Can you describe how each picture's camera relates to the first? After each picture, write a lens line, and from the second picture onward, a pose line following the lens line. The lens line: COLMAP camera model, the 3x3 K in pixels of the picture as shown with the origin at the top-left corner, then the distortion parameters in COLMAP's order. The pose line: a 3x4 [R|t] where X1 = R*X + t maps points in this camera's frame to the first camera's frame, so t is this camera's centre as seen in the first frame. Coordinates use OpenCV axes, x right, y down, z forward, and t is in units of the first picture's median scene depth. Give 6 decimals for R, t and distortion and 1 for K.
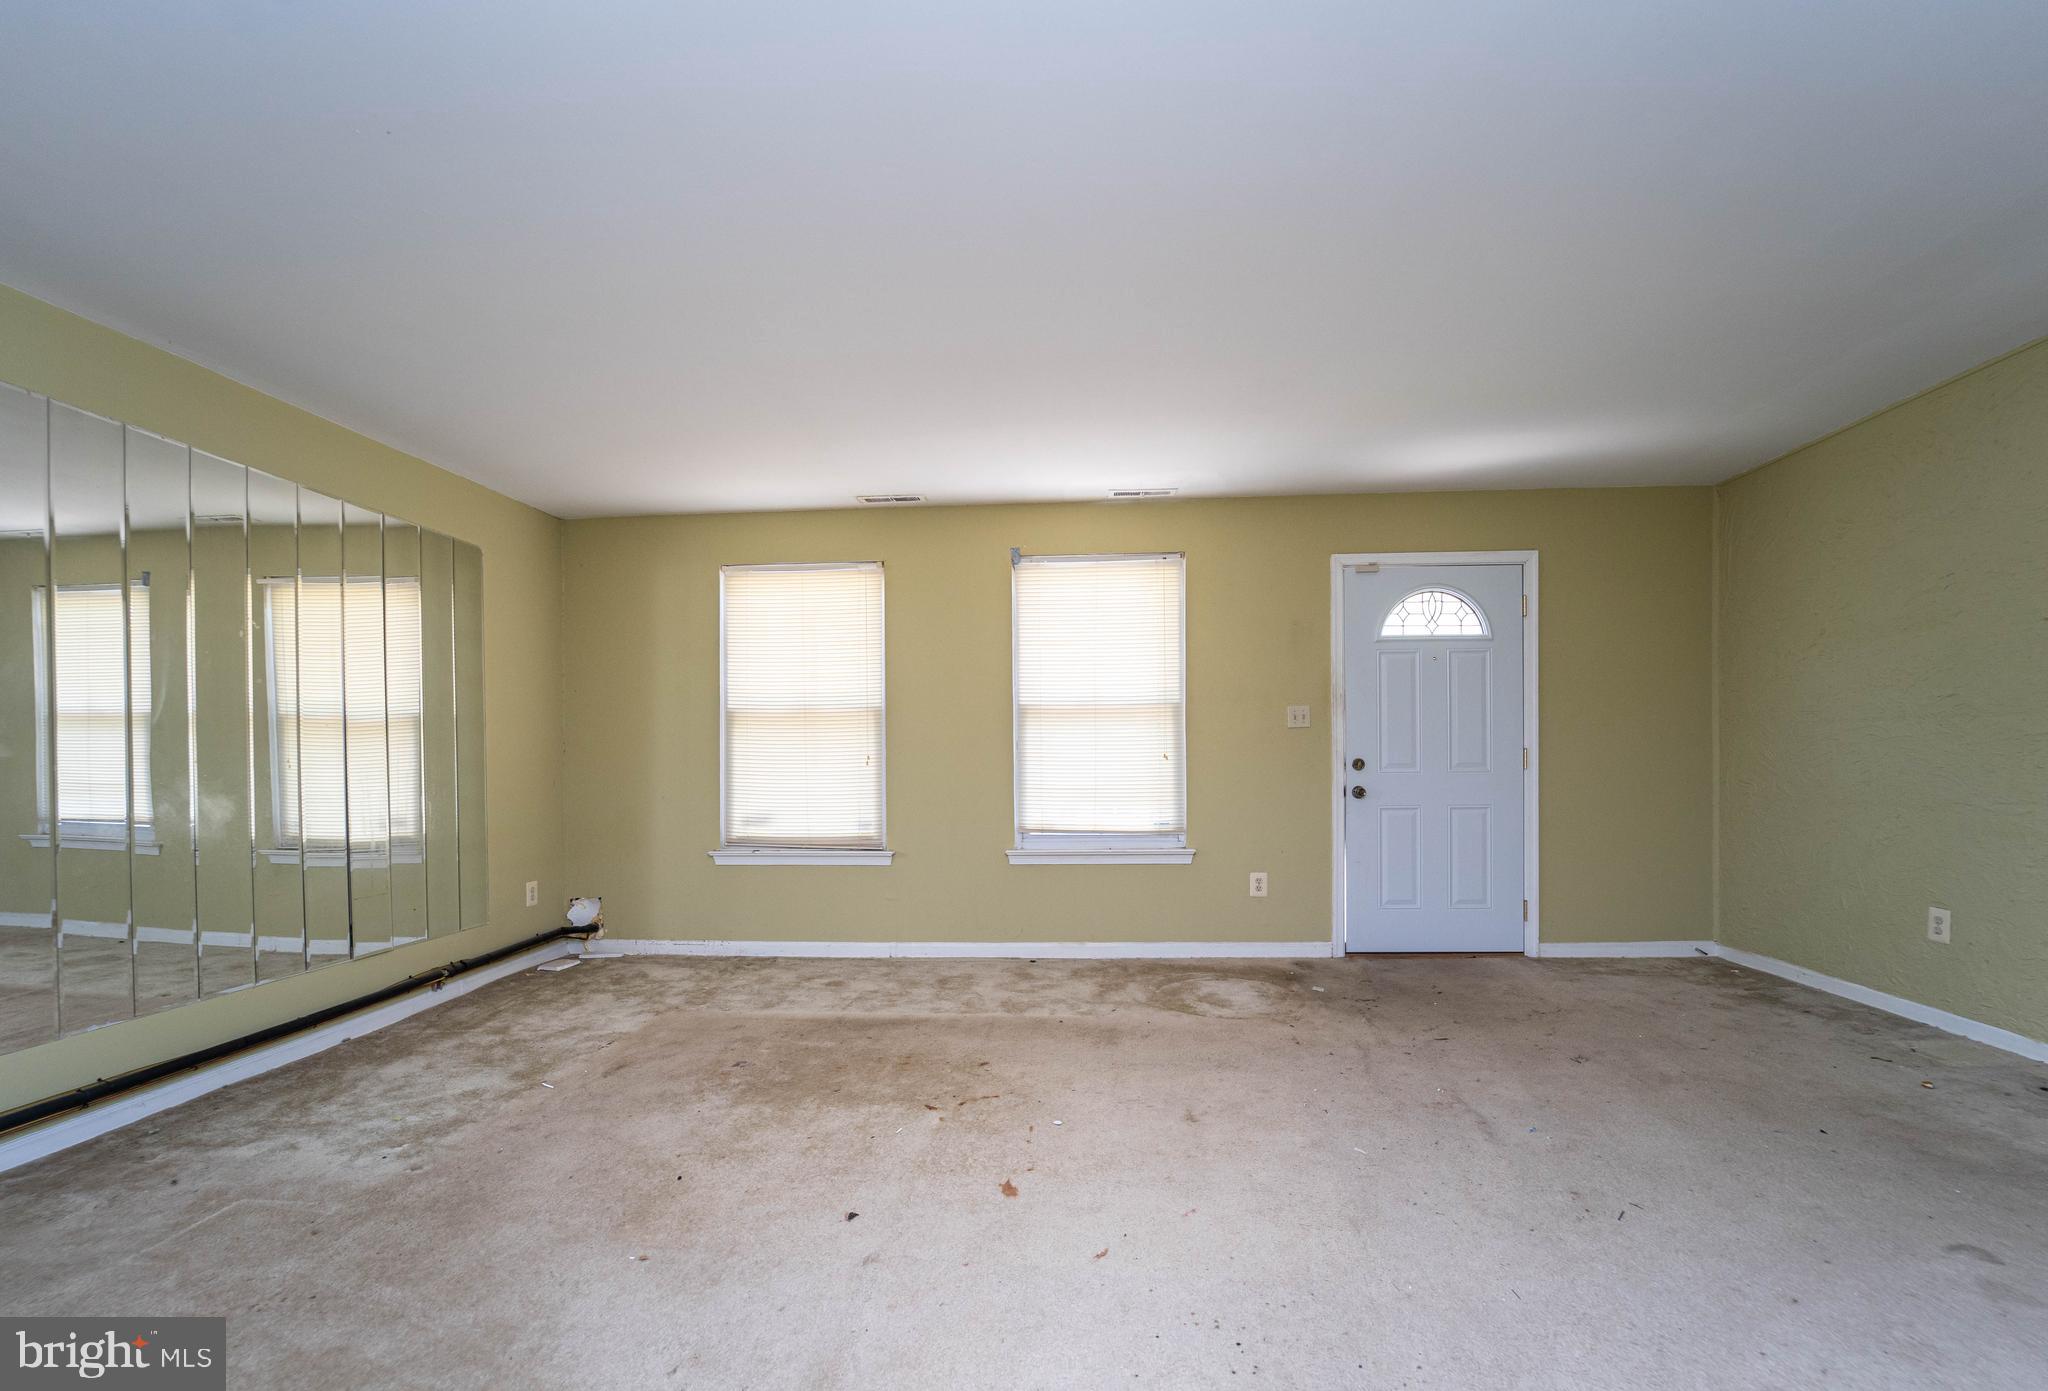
lens RADIAL K [[924.9, 0, 1018.3], [0, 924.9, 758.4], [0, 0, 1]] dist [-0.038576, 0.000068]
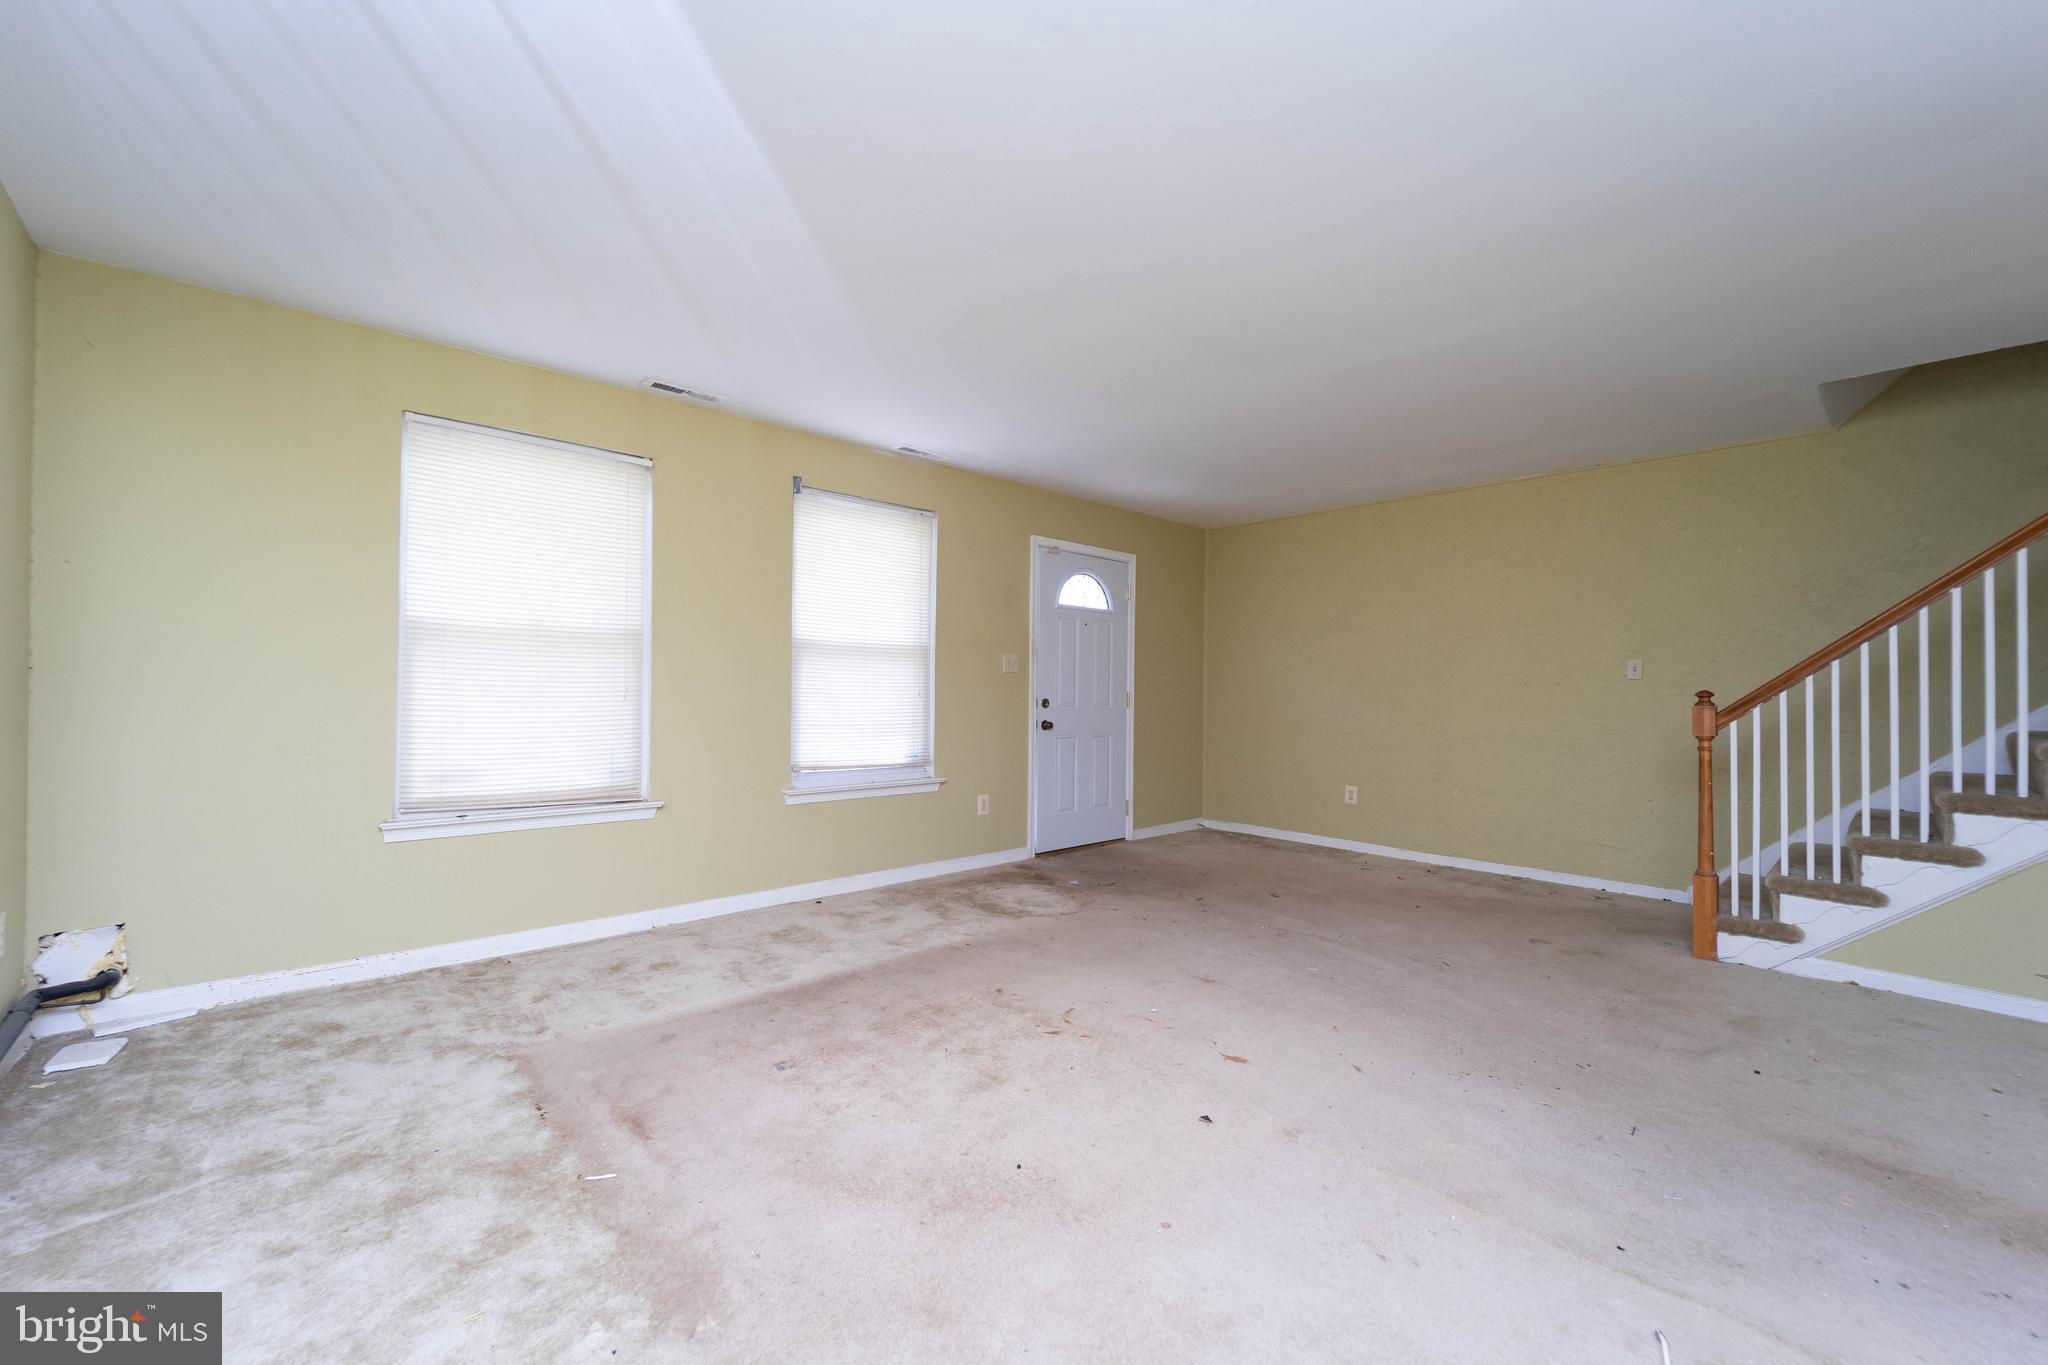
lens RADIAL K [[862.6, 0, 1040.1], [0, 862.6, 681.5], [0, 0, 1]] dist [-0.003930, -0.000717]
pose [[0.653195, 0.025765, 0.756751, -0.533177], [-0.018665, 0.999665, -0.017925, -0.002232], [-0.756960, -0.002417, 0.653457, 0.226691]]
